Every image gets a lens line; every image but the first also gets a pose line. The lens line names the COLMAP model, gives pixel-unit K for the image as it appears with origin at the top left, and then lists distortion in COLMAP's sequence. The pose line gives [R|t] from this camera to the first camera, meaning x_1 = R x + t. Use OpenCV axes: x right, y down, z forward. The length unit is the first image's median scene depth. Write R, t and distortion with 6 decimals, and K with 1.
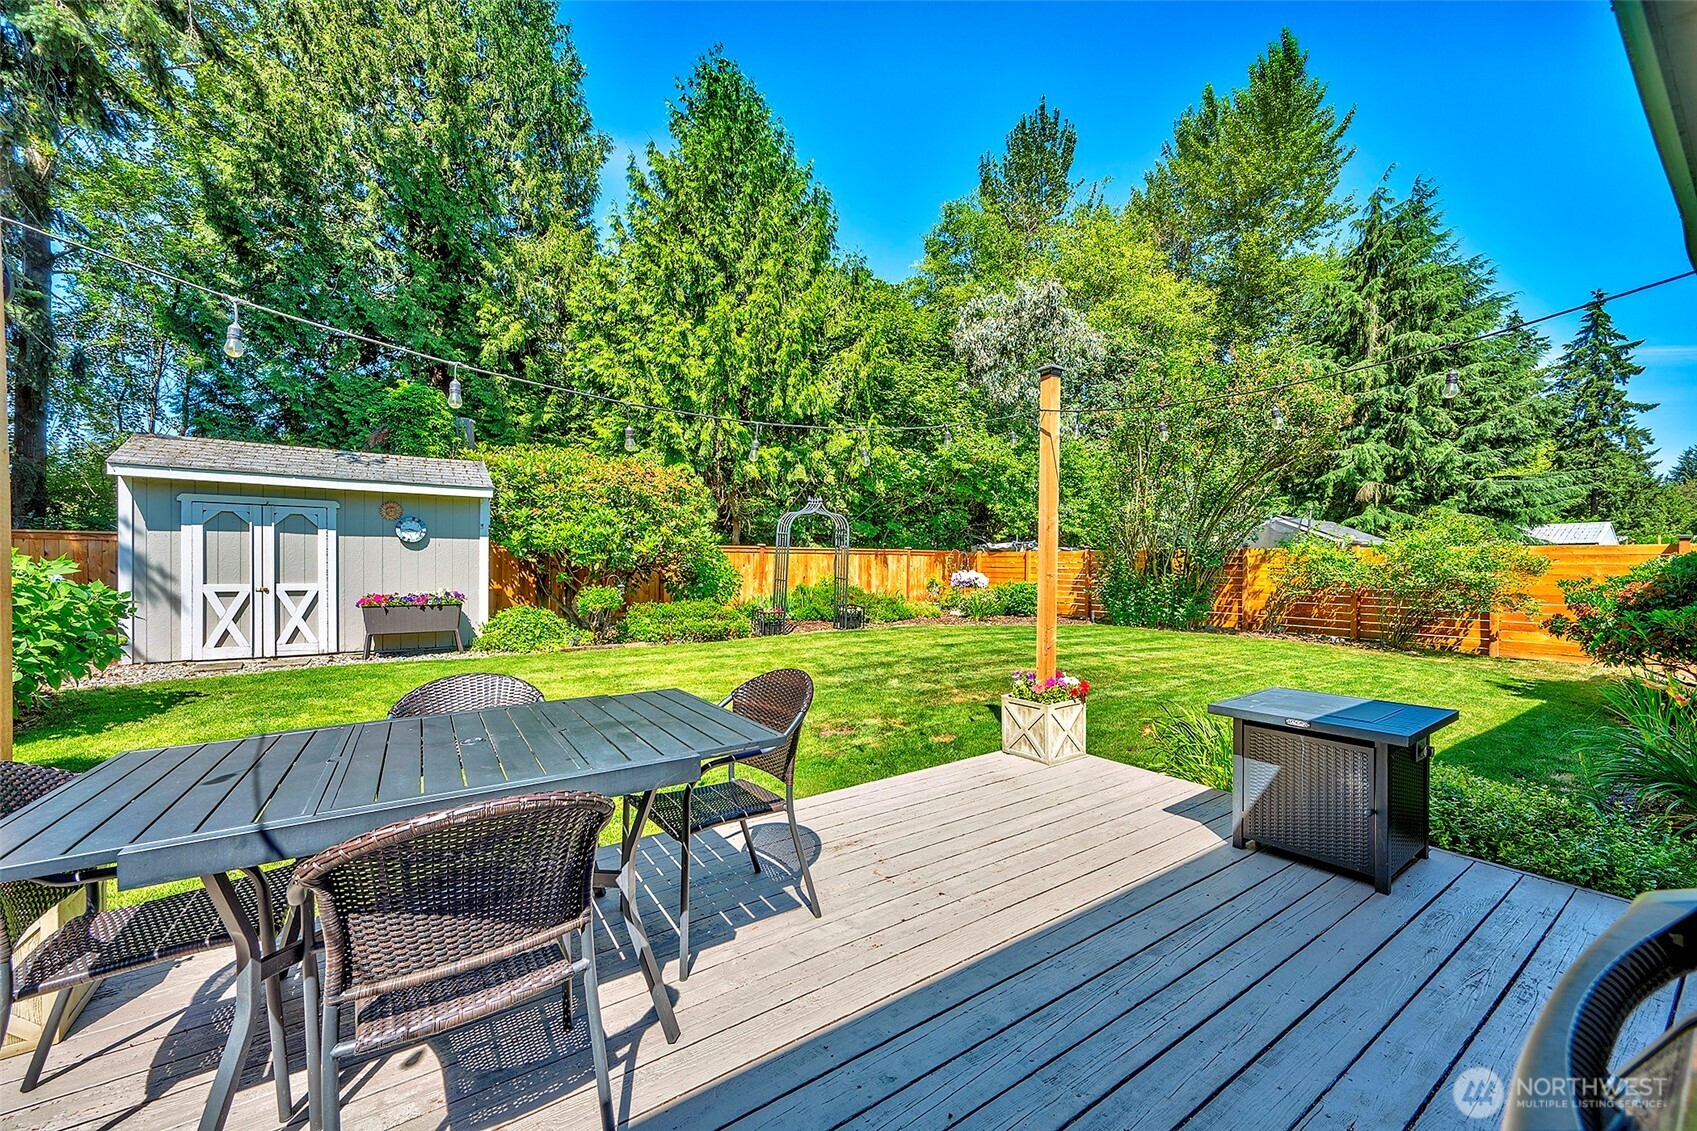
lens RADIAL K [[666.4, 0, 851.8], [0, 666.4, 569.3], [0, 0, 1]] dist [-0.000184, -0.000094]
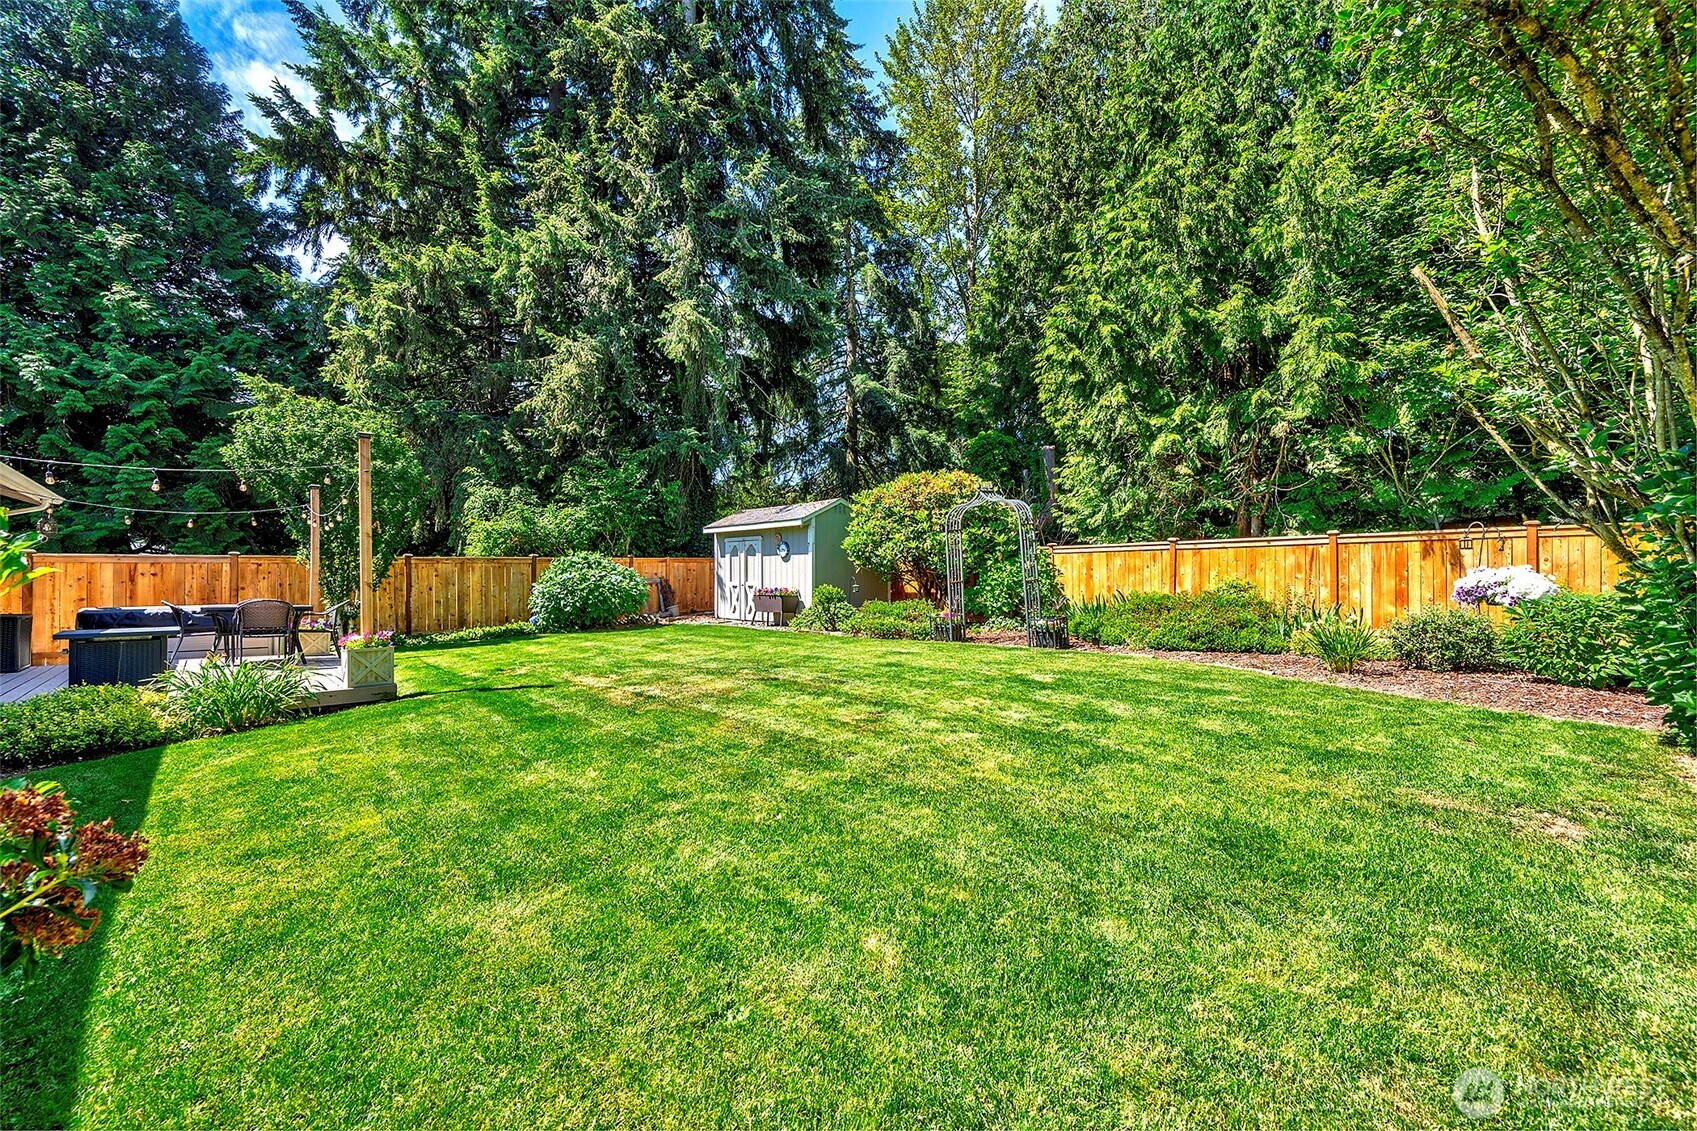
lens RADIAL K [[666.4, 0, 851.8], [0, 666.4, 569.3], [0, 0, 1]] dist [-0.000184, -0.000094]
pose [[0.175011, -0.008910, -0.984526, 0.951430], [0.009597, 0.999927, -0.007343, -0.000389], [0.984520, -0.008163, 0.175084, 0.861206]]
